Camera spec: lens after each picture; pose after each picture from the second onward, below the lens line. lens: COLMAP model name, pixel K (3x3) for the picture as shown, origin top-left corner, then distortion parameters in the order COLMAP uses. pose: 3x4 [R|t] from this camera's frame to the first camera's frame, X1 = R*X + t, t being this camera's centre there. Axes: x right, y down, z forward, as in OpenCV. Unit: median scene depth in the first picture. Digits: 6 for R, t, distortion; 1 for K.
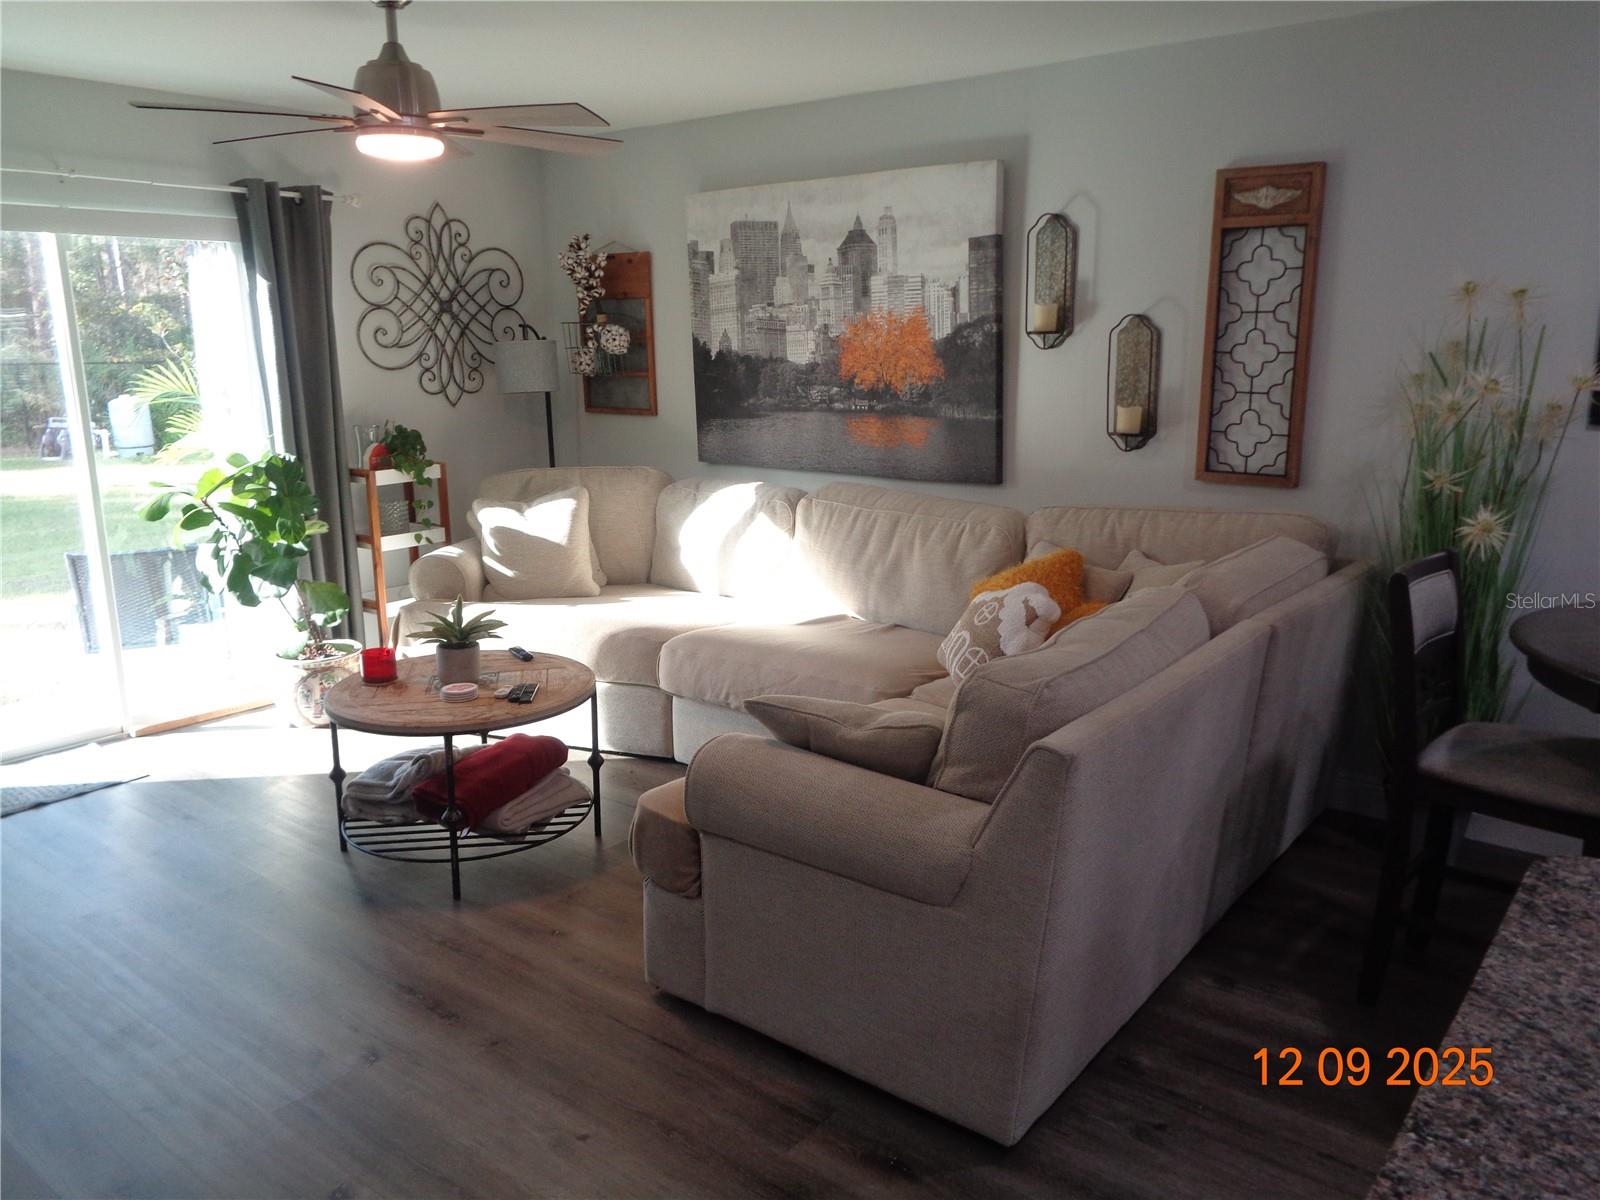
lens RADIAL K [[1203.3, 0, 805.2], [0, 1203.3, 595.6], [0, 0, 1]] dist [0.007037, 0.001603]
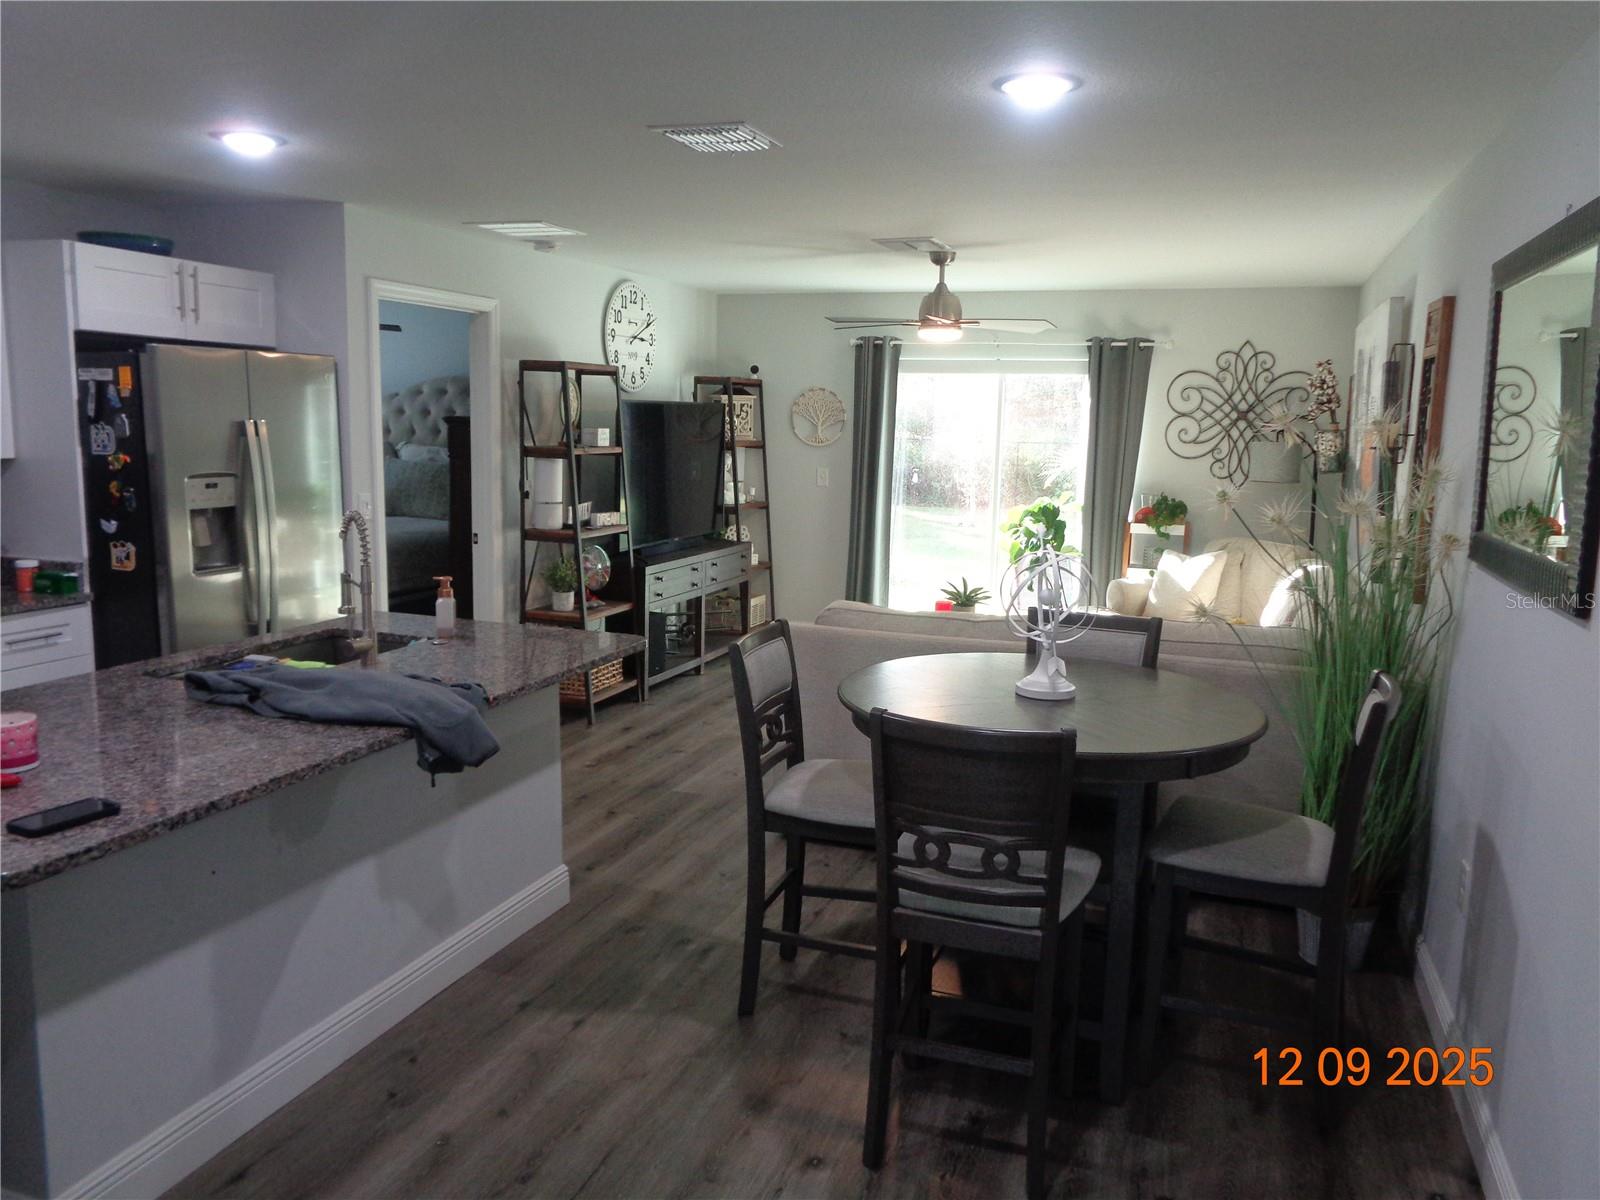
lens RADIAL K [[1200.7, 0, 804.7], [0, 1200.7, 592.1], [0, 0, 1]] dist [0.009419, 0.004144]
pose [[0.329053, 0.155690, -0.931389, 0.839326], [-0.232865, 0.969234, 0.079747, -0.041549], [0.915149, 0.190647, 0.355184, 0.110589]]
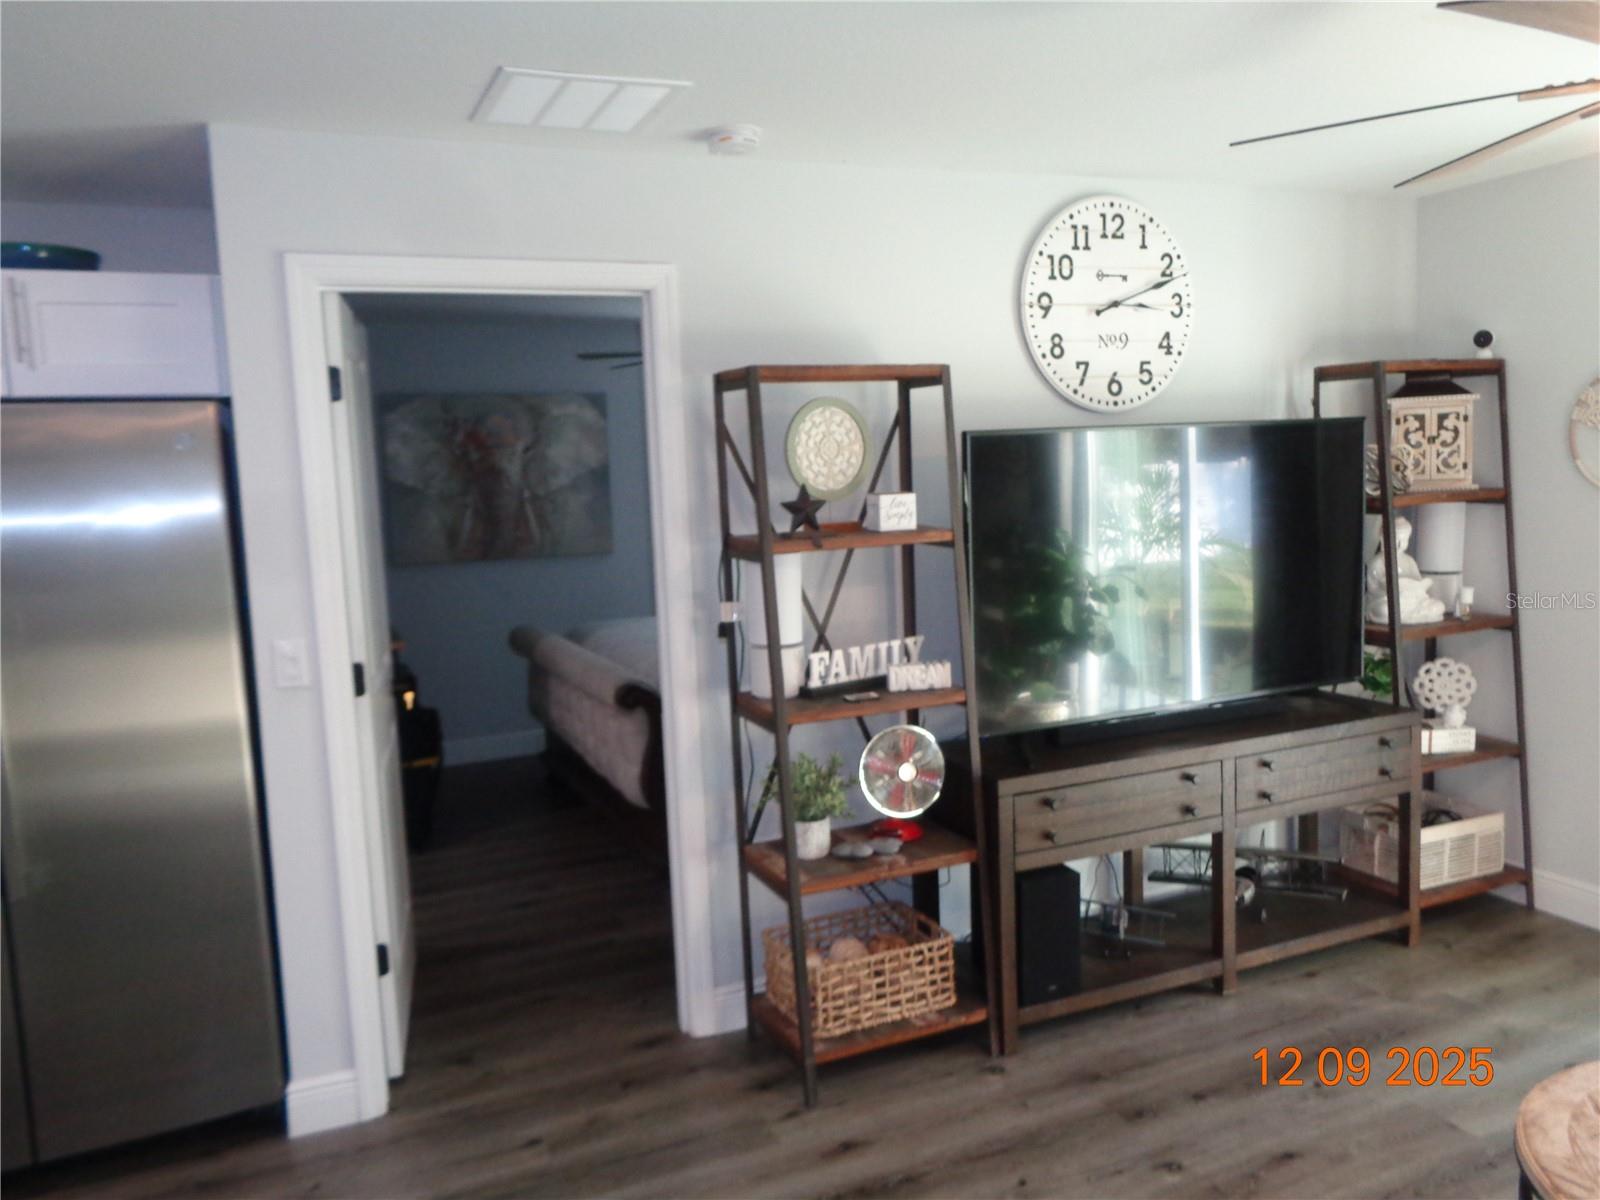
lens RADIAL K [[1200.7, 0, 804.7], [0, 1200.7, 592.1], [0, 0, 1]] dist [0.009419, 0.004144]
pose [[-0.463141, 0.126629, -0.877192, 0.190622], [-0.148759, 0.964593, 0.217789, -0.130141], [0.873711, 0.231357, -0.427905, 0.533496]]
